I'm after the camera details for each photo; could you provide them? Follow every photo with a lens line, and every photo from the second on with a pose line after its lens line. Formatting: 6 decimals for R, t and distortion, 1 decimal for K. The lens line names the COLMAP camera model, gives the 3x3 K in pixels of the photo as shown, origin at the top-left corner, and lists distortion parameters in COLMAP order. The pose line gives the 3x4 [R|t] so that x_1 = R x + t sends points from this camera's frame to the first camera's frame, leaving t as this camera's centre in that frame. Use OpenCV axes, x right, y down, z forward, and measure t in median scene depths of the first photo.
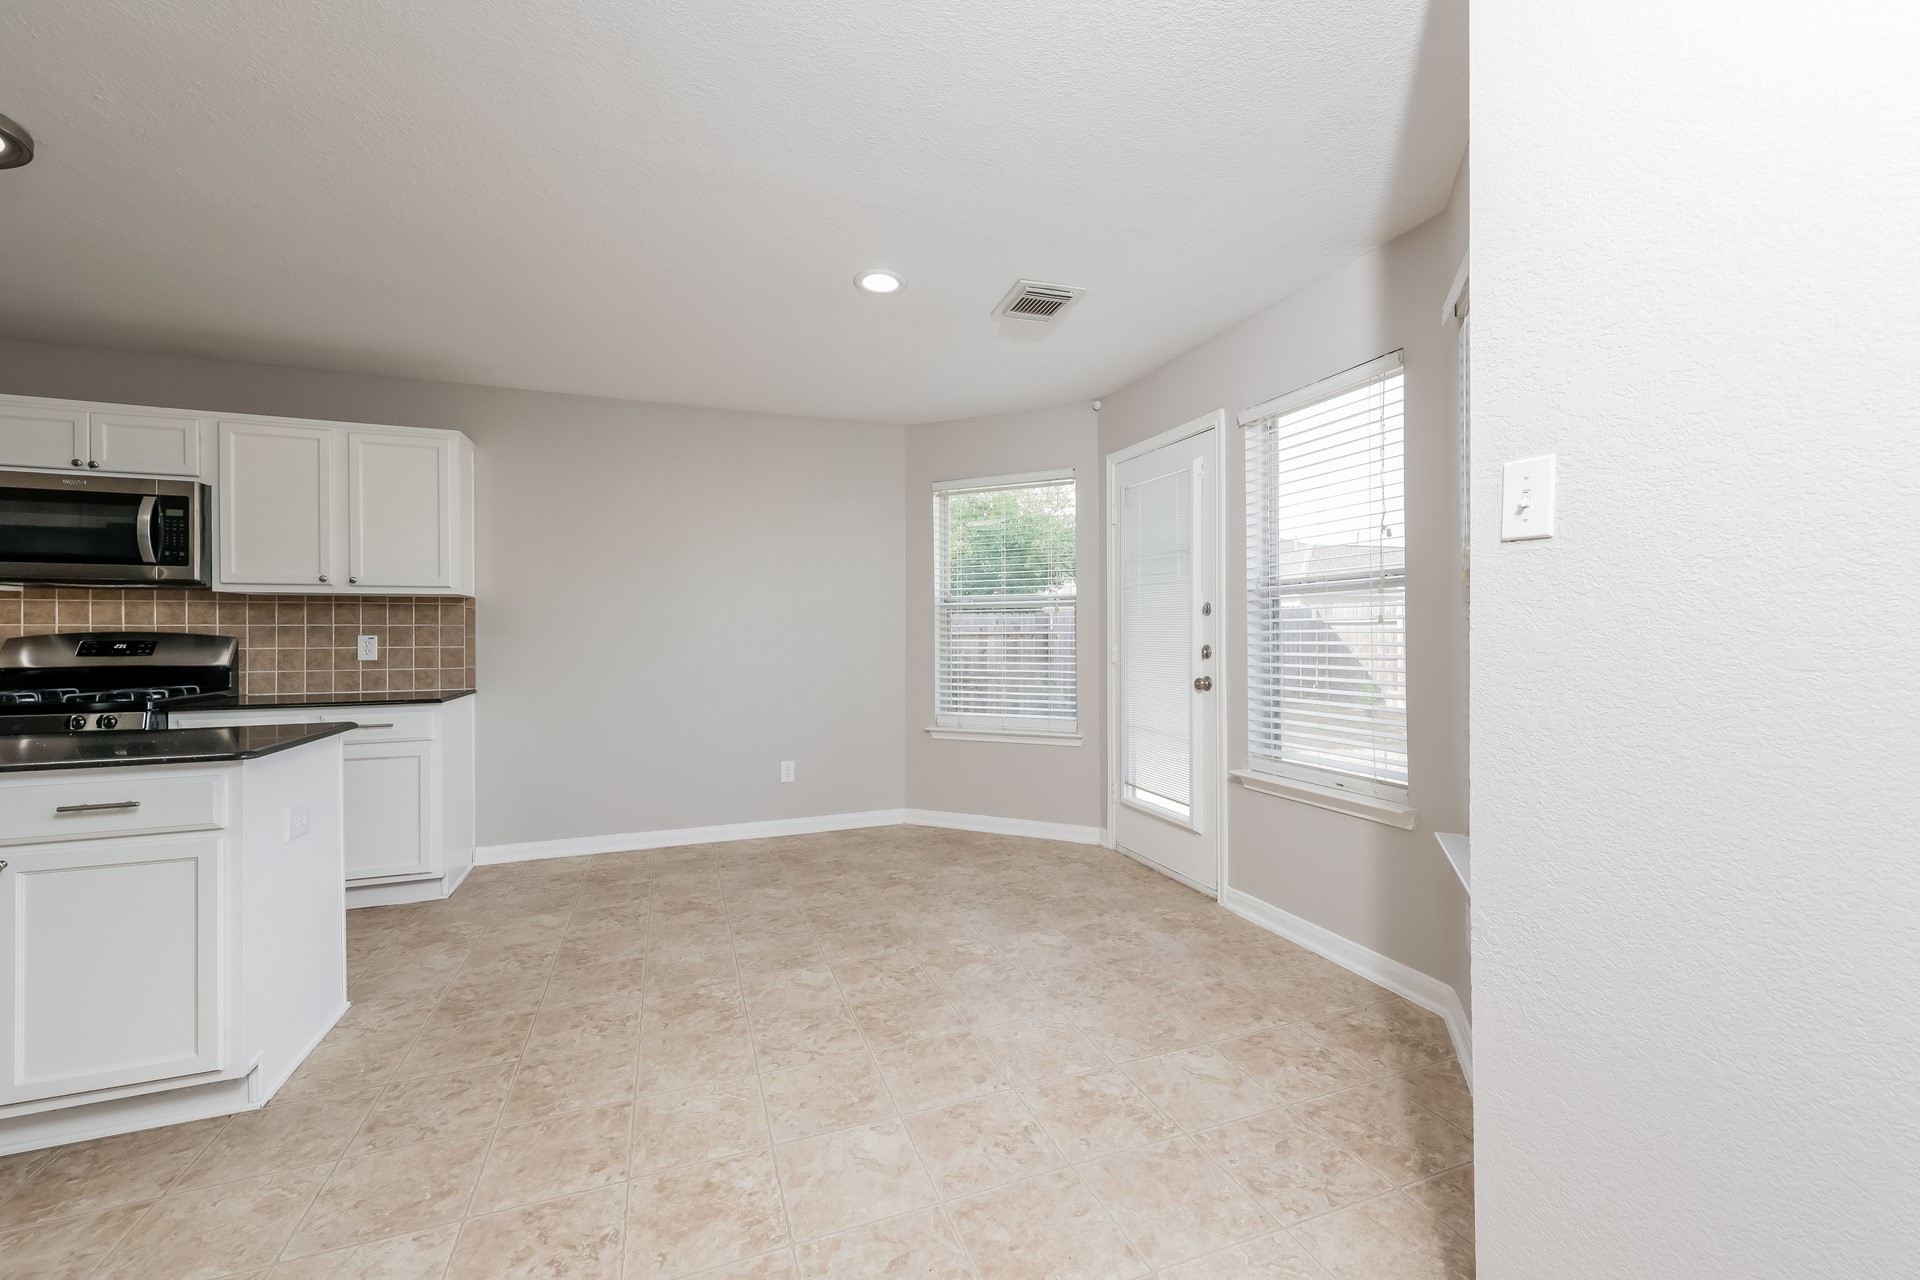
lens RADIAL K [[760.1, 0, 945.6], [0, 760.1, 630.7], [0, 0, 1]] dist [0.007843, -0.000943]
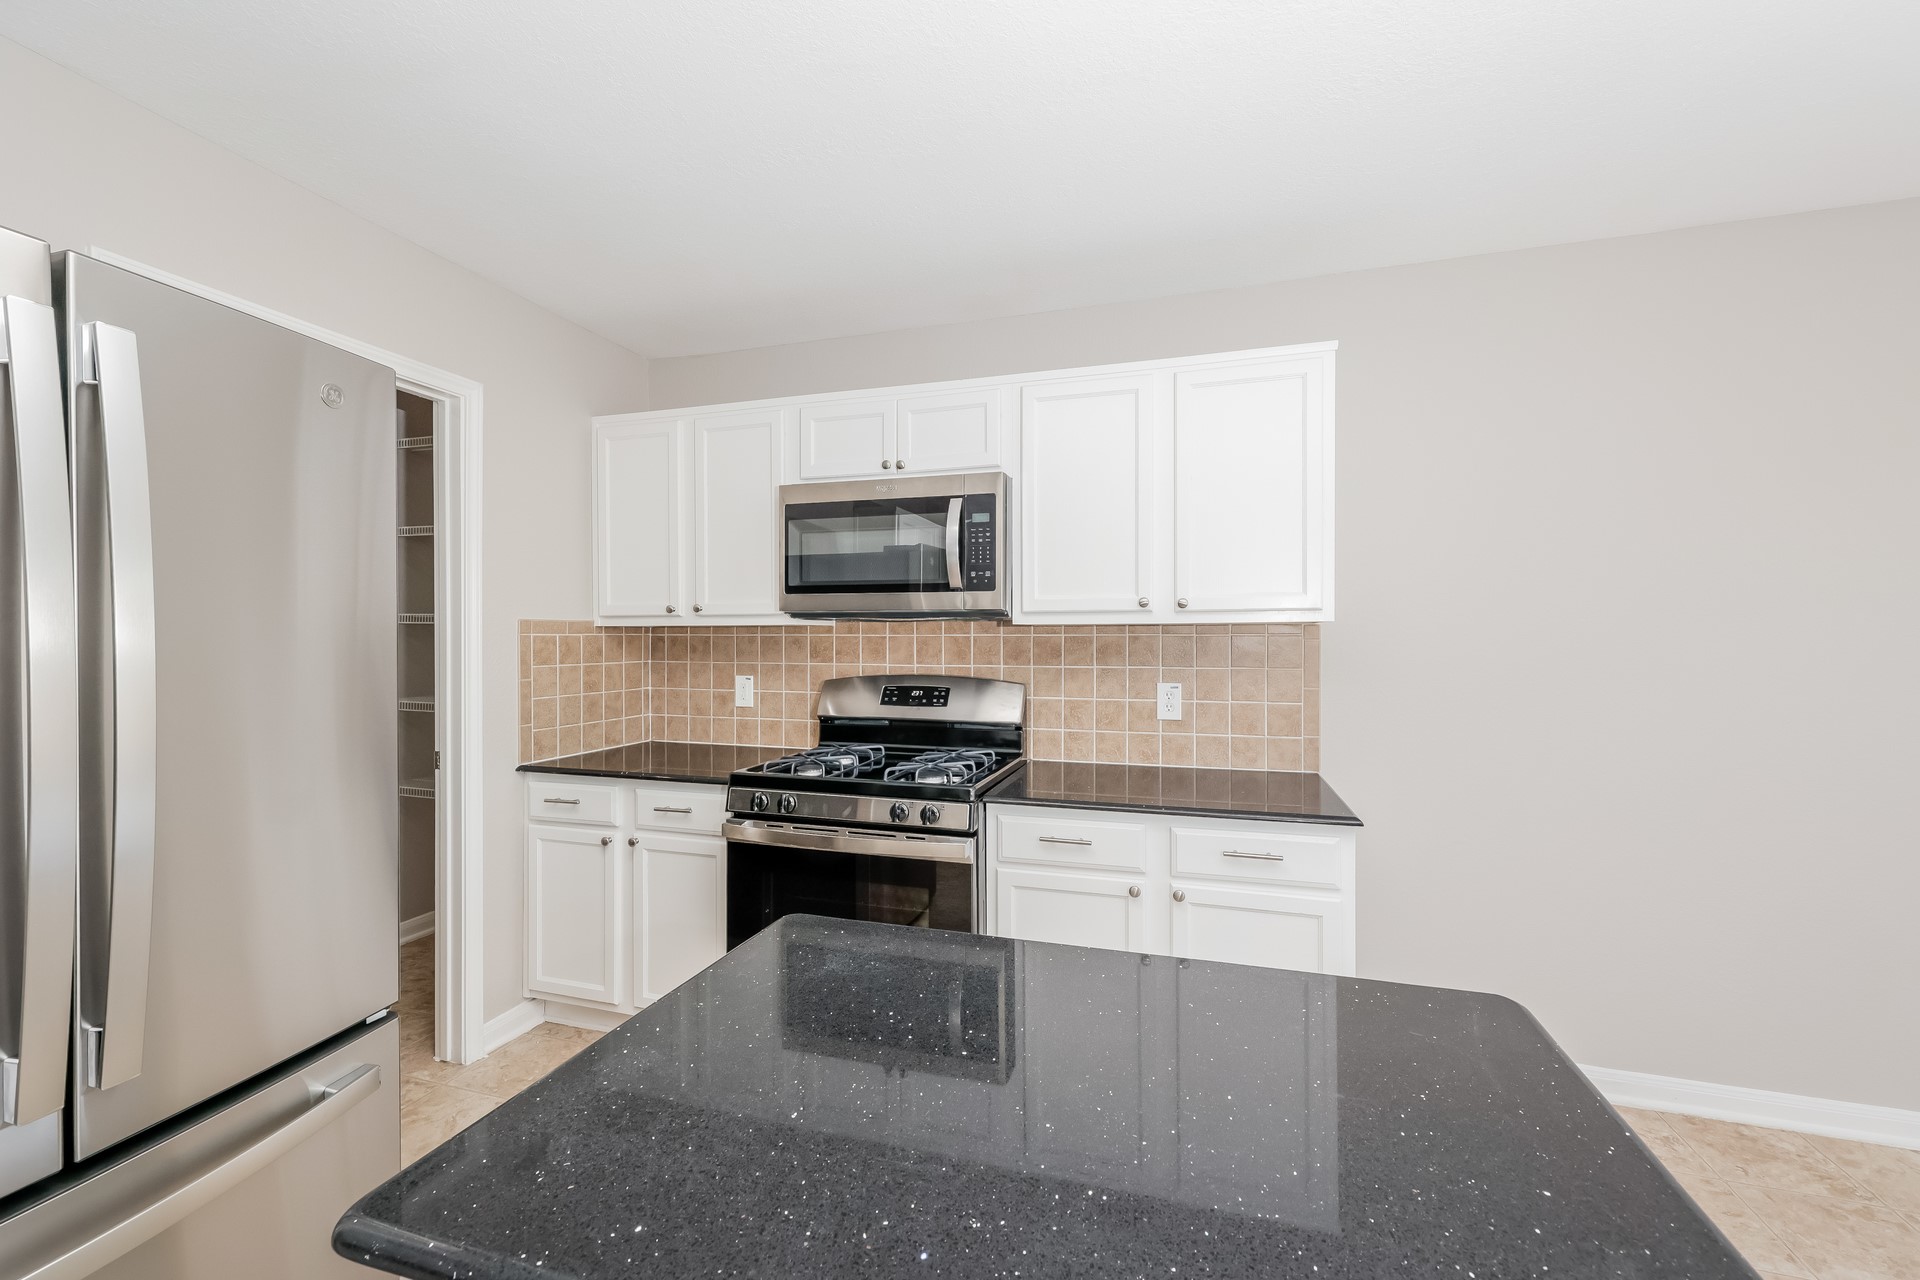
lens RADIAL K [[760.1, 0, 951.0], [0, 760.1, 646.4], [0, 0, 1]] dist [0.007843, -0.000943]
pose [[0.788084, 0.011781, -0.615456, -0.544980], [0.000571, 0.999802, 0.019869, -0.043763], [0.615568, -0.016010, 0.787921, 0.385029]]
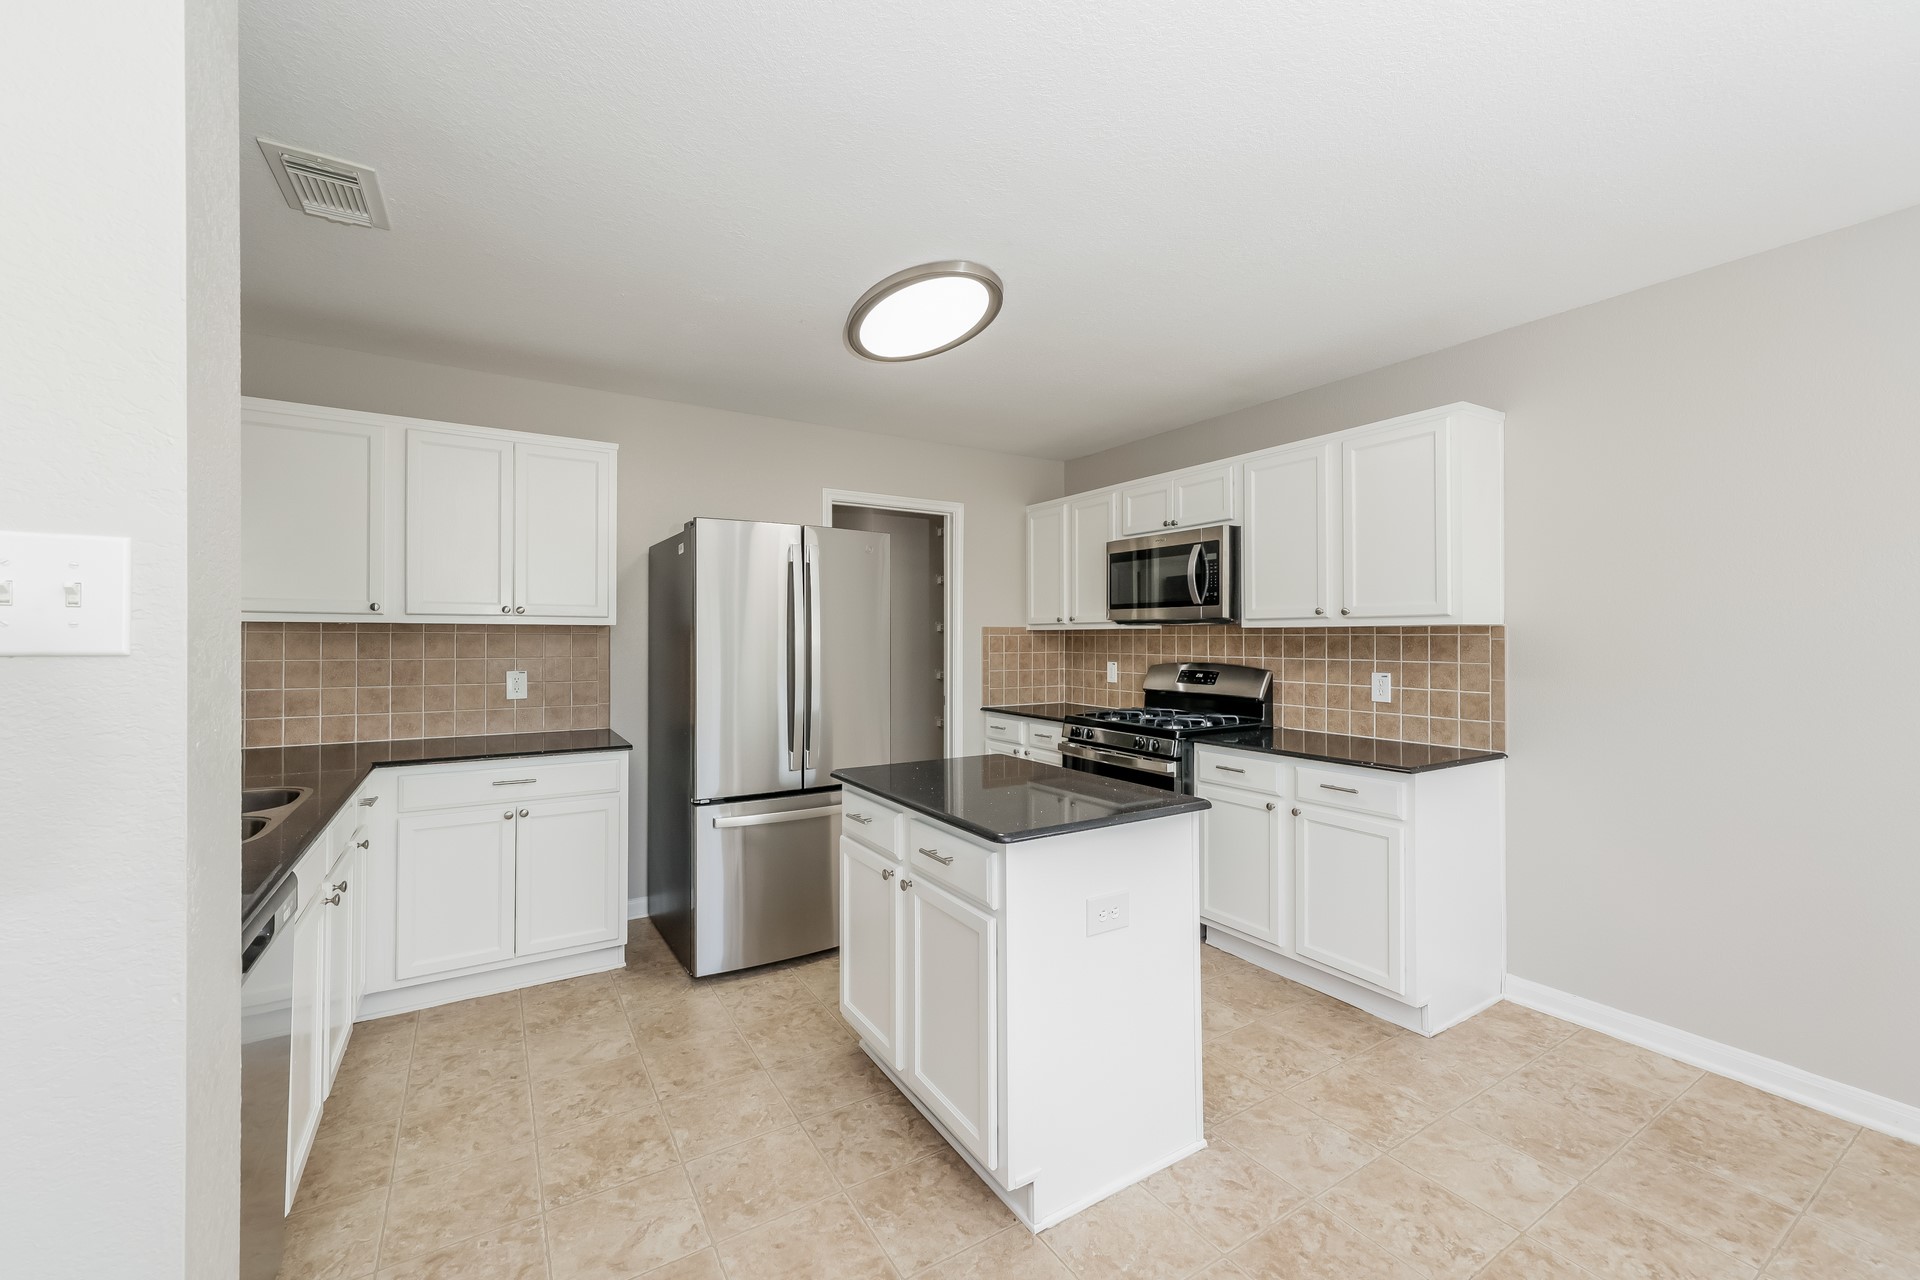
lens RADIAL K [[760.1, 0, 974.2], [0, 760.1, 635.6], [0, 0, 1]] dist [0.007843, -0.000943]
pose [[0.207660, 0.002065, -0.978199, -0.020305], [0.004385, 0.999986, 0.003042, -0.043911], [0.978191, -0.004921, 0.207648, 0.416368]]
